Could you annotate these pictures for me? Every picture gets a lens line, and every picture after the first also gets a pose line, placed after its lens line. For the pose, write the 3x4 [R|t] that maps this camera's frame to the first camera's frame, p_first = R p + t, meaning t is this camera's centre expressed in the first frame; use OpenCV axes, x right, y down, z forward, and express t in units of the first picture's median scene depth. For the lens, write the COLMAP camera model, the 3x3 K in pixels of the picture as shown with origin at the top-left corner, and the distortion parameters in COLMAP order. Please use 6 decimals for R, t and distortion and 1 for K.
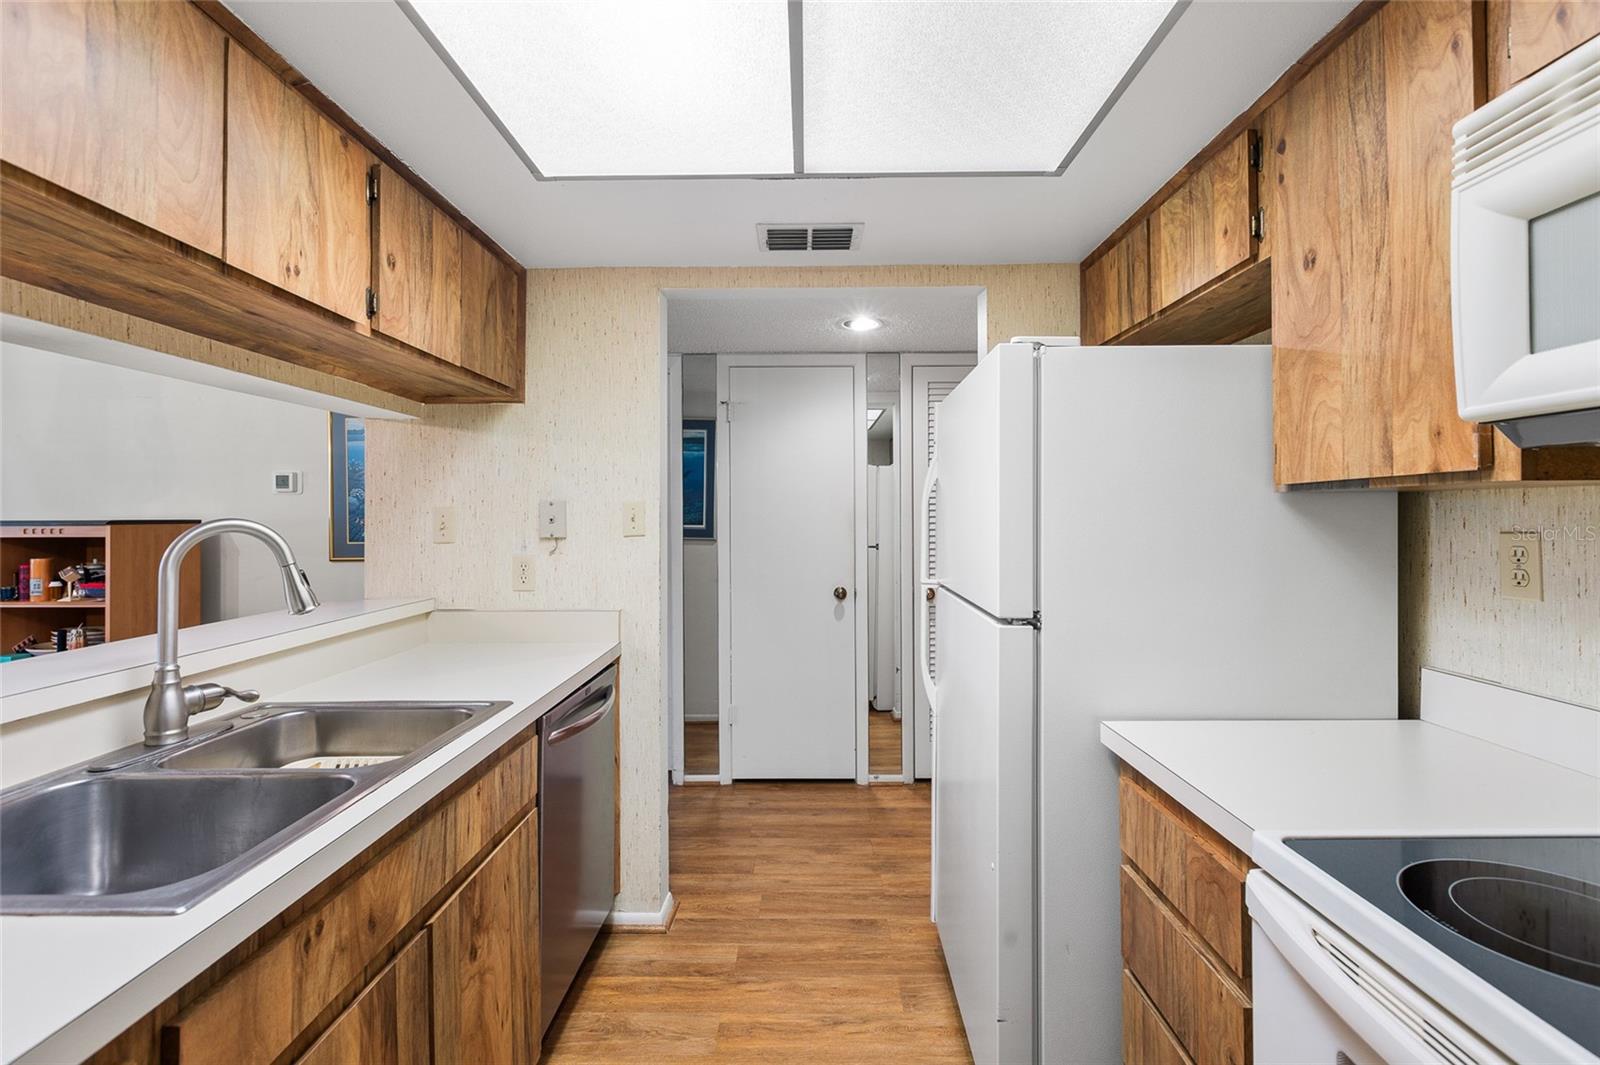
lens RADIAL K [[721.5, 0, 800.6], [0, 721.5, 513.2], [0, 0, 1]] dist [-0.000550, -0.000633]
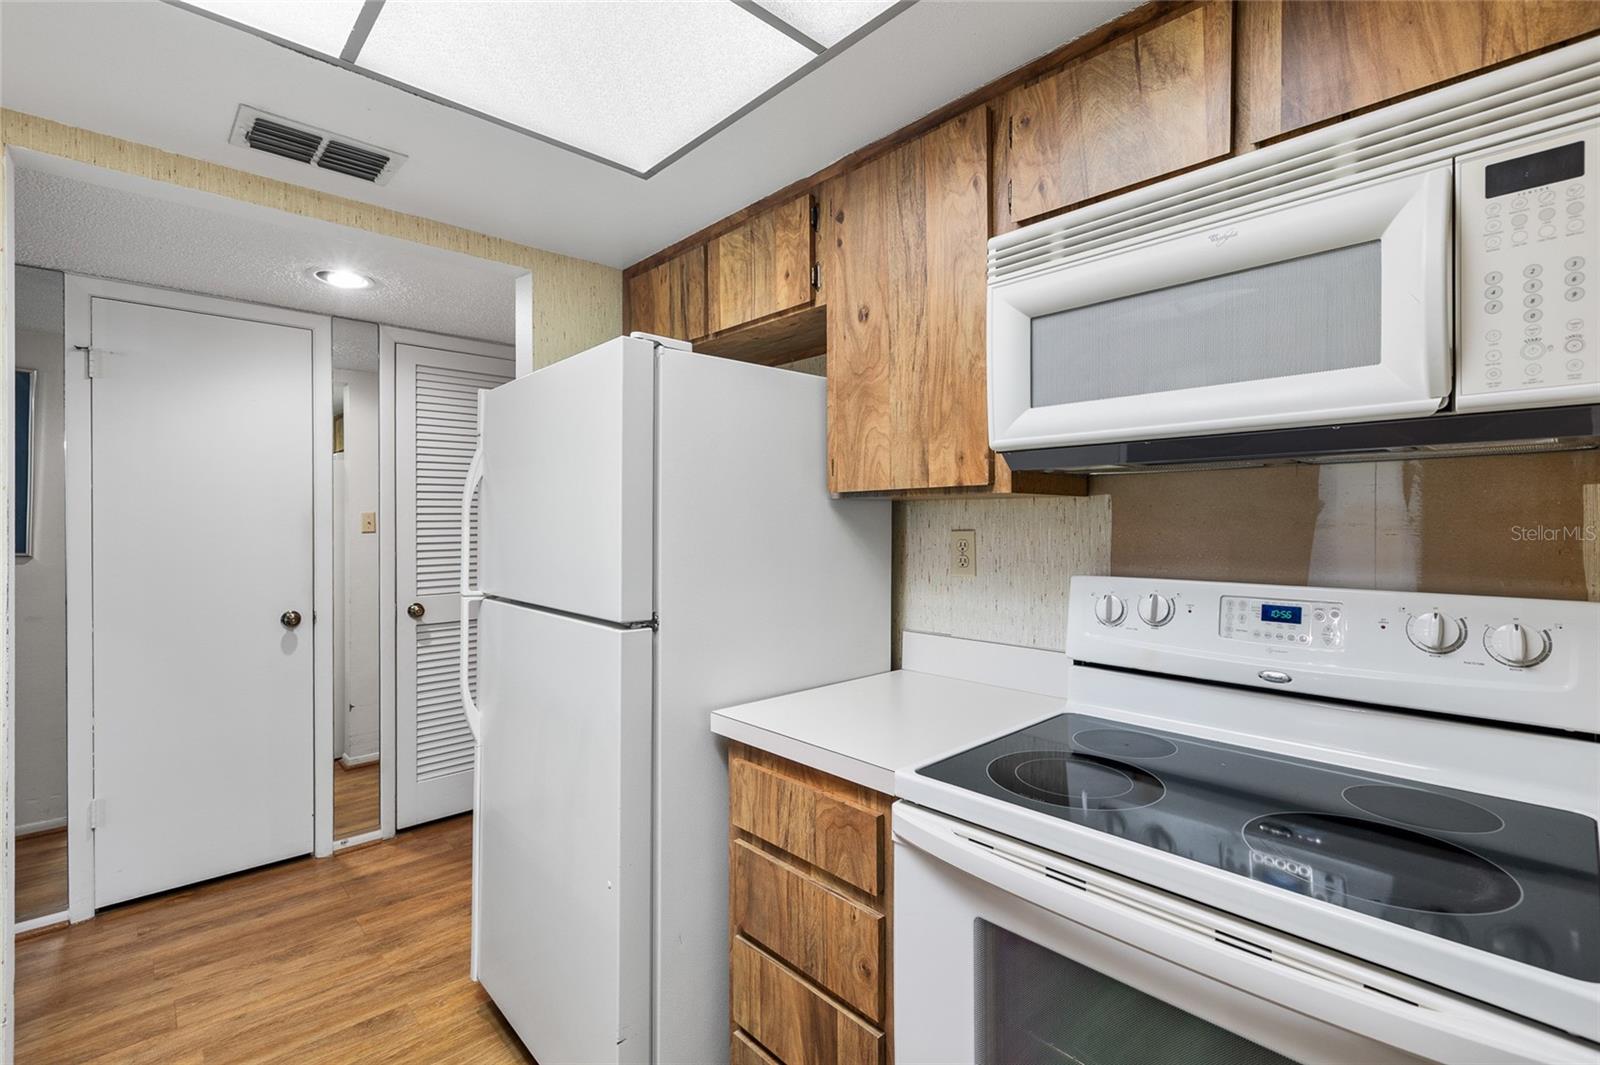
lens RADIAL K [[721.5, 0, 809.3], [0, 721.5, 526.2], [0, 0, 1]] dist [-0.000550, -0.000633]
pose [[0.719859, 0.000046, 0.694120, -0.205452], [-0.004335, 0.999981, 0.004429, 0.011721], [-0.694107, -0.006197, 0.719845, 0.137406]]
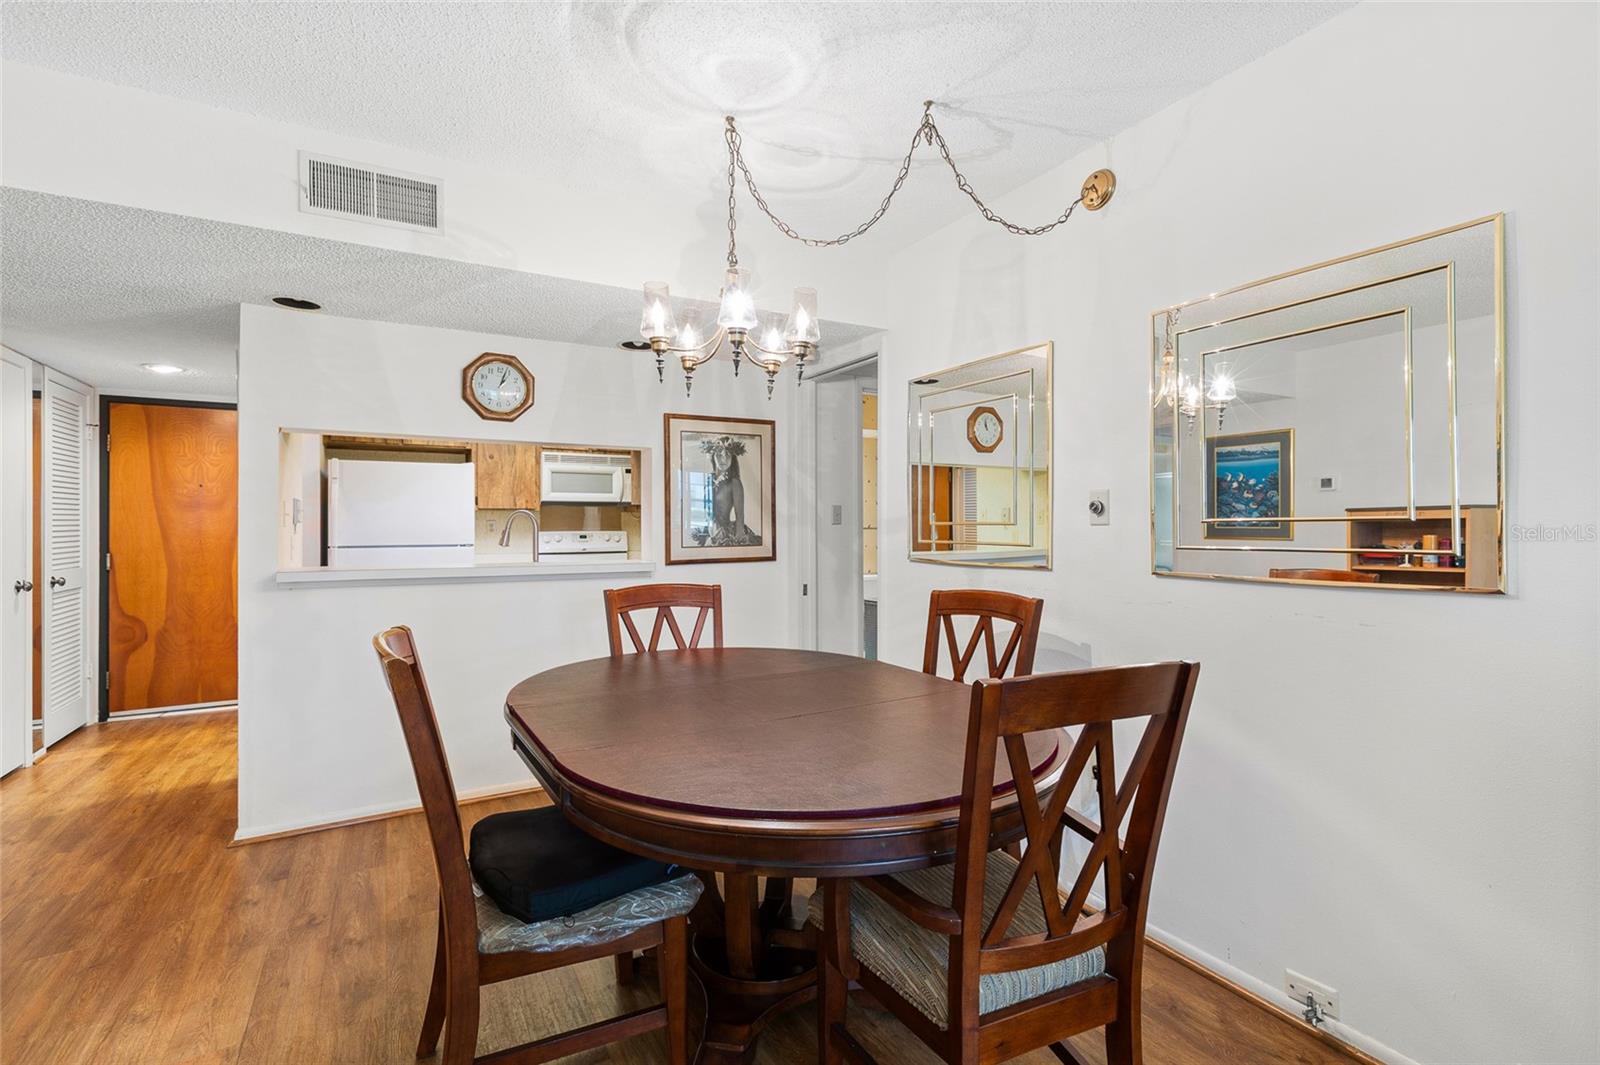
lens RADIAL K [[721.5, 0, 808.7], [0, 721.5, 523.7], [0, 0, 1]] dist [-0.000550, -0.000633]
pose [[-0.510195, 0.010138, 0.859999, -3.452004], [0.004465, 0.999948, -0.009139, 0.084064], [-0.860047, -0.000823, -0.510214, 1.362617]]
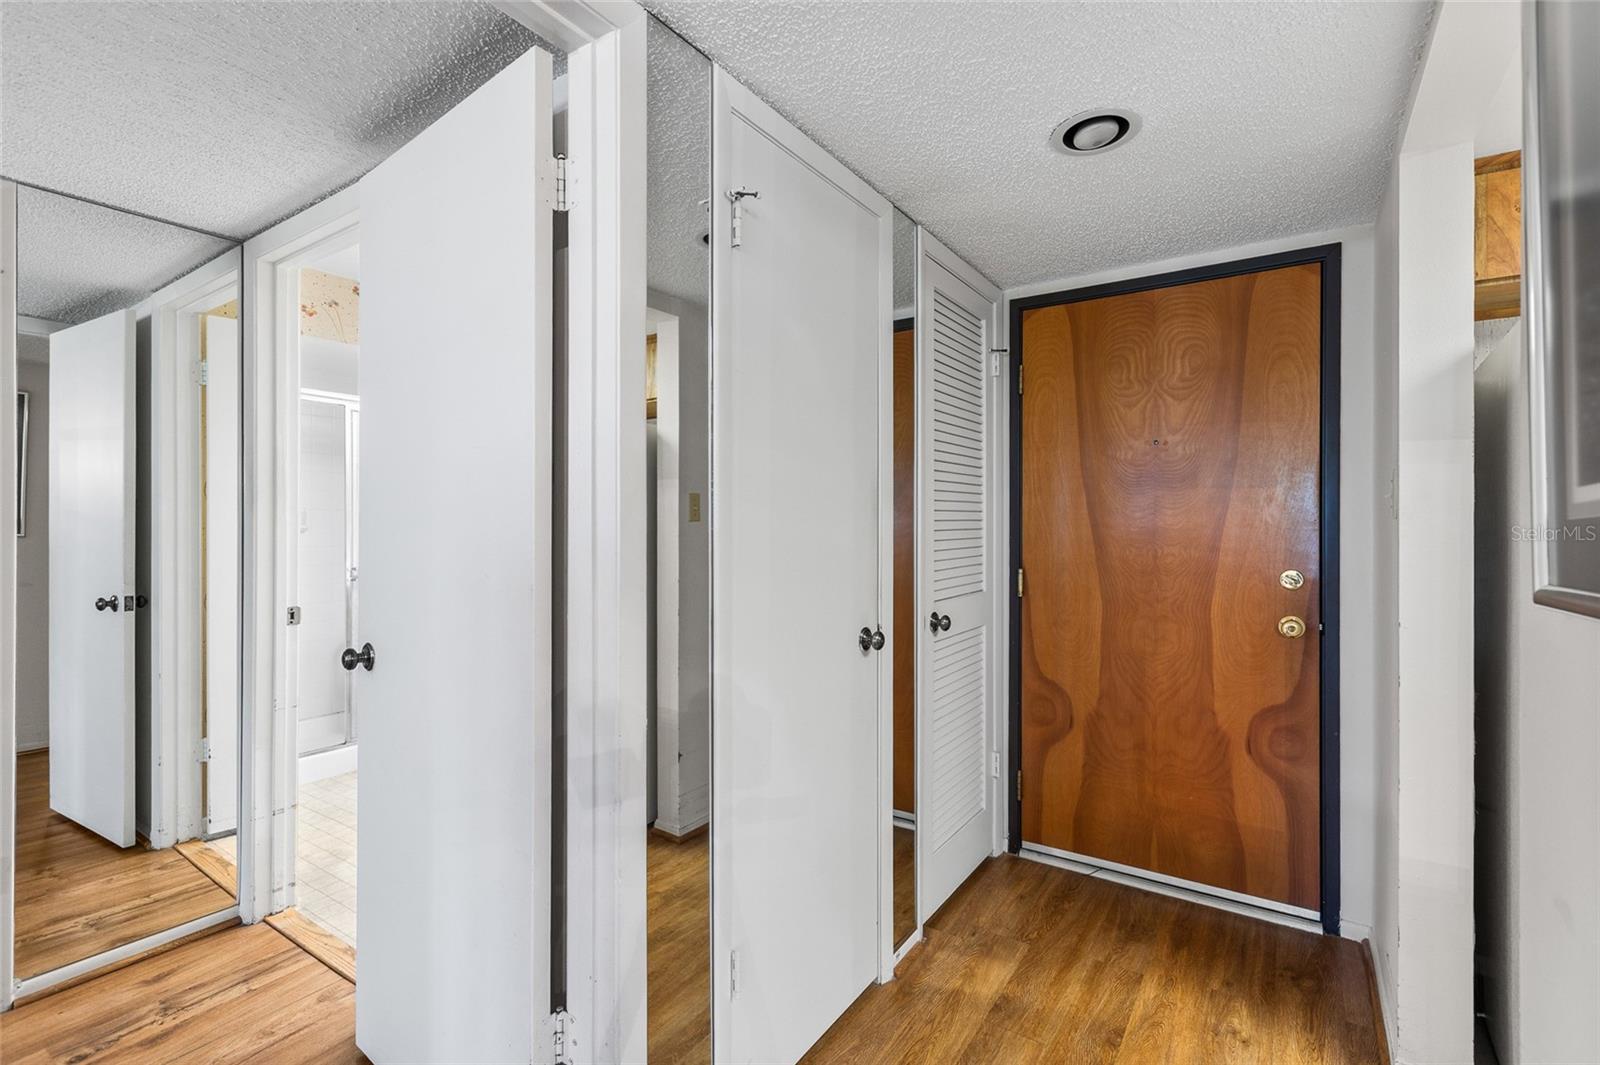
lens RADIAL K [[721.5, 0, 808.1], [0, 721.5, 494.6], [0, 0, 1]] dist [-0.000550, -0.000633]
pose [[0.532551, 0.003379, 0.846391, -0.995995], [-0.001870, 0.999994, -0.002815, -0.009247], [-0.846396, -0.000084, 0.532554, 1.872215]]
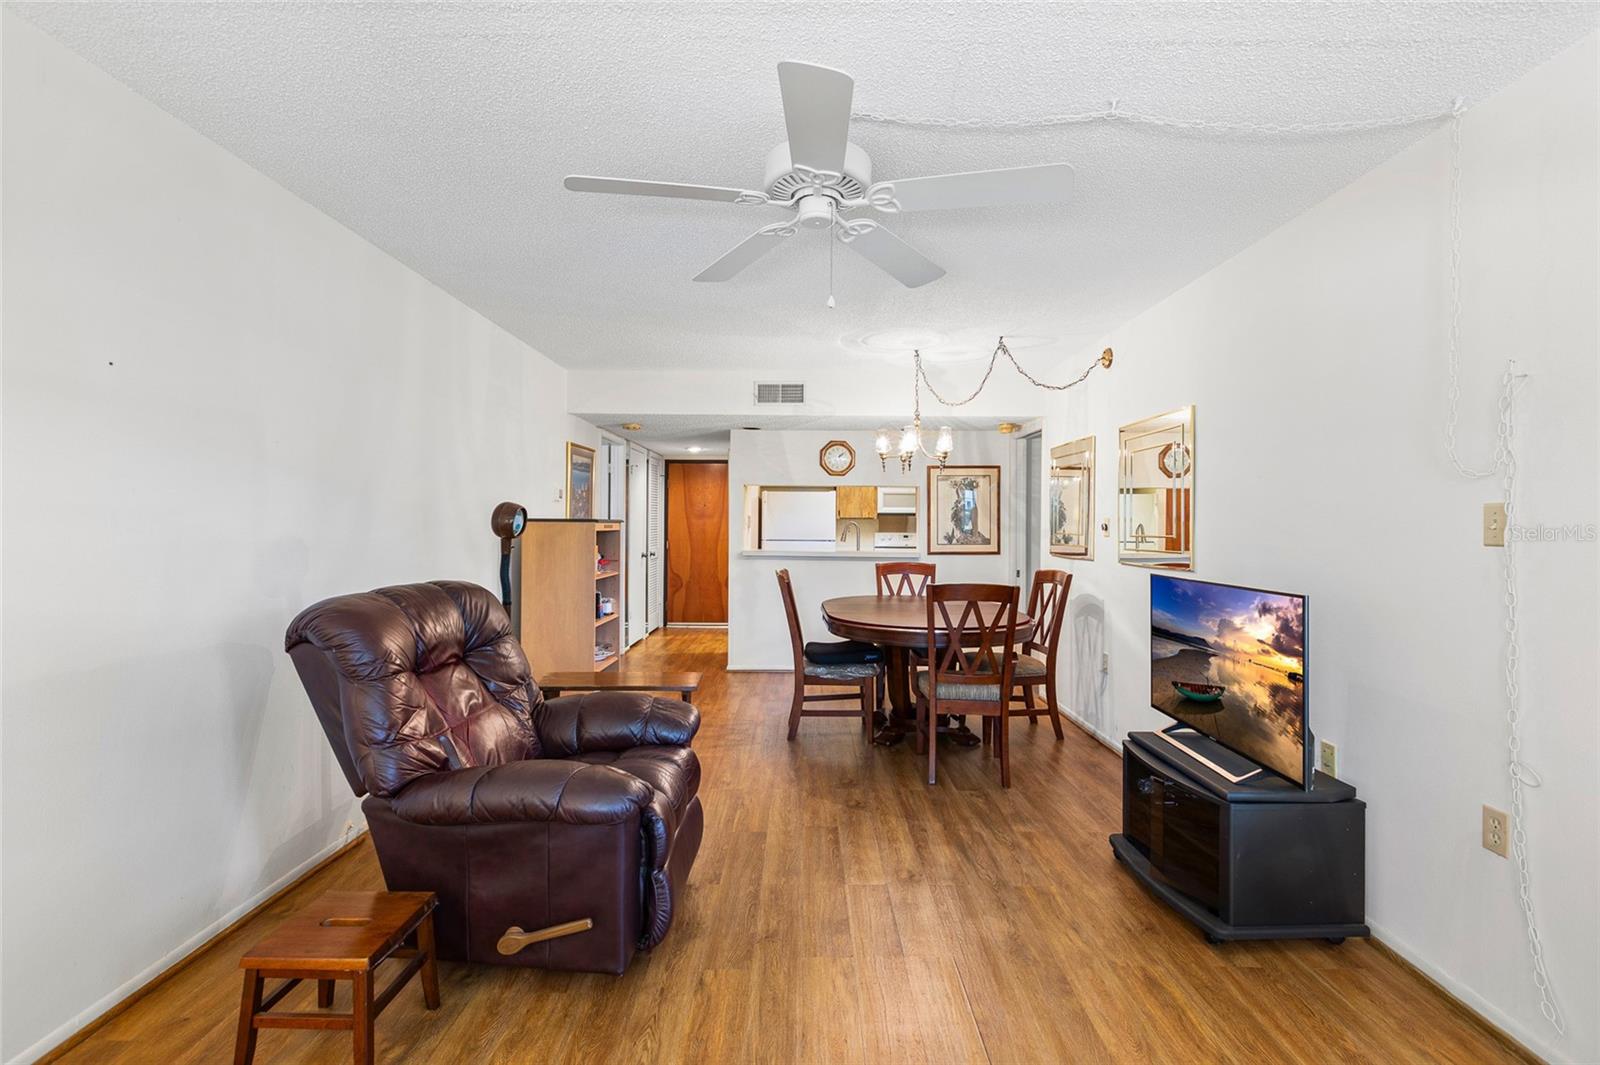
lens RADIAL K [[721.5, 0, 807.9], [0, 721.5, 523.0], [0, 0, 1]] dist [-0.000550, -0.000633]
pose [[-0.013851, 0.007516, 0.999876, -5.348497], [-0.010070, 0.999920, -0.007656, 0.054743], [-0.999853, -0.010175, -0.013774, 1.279402]]
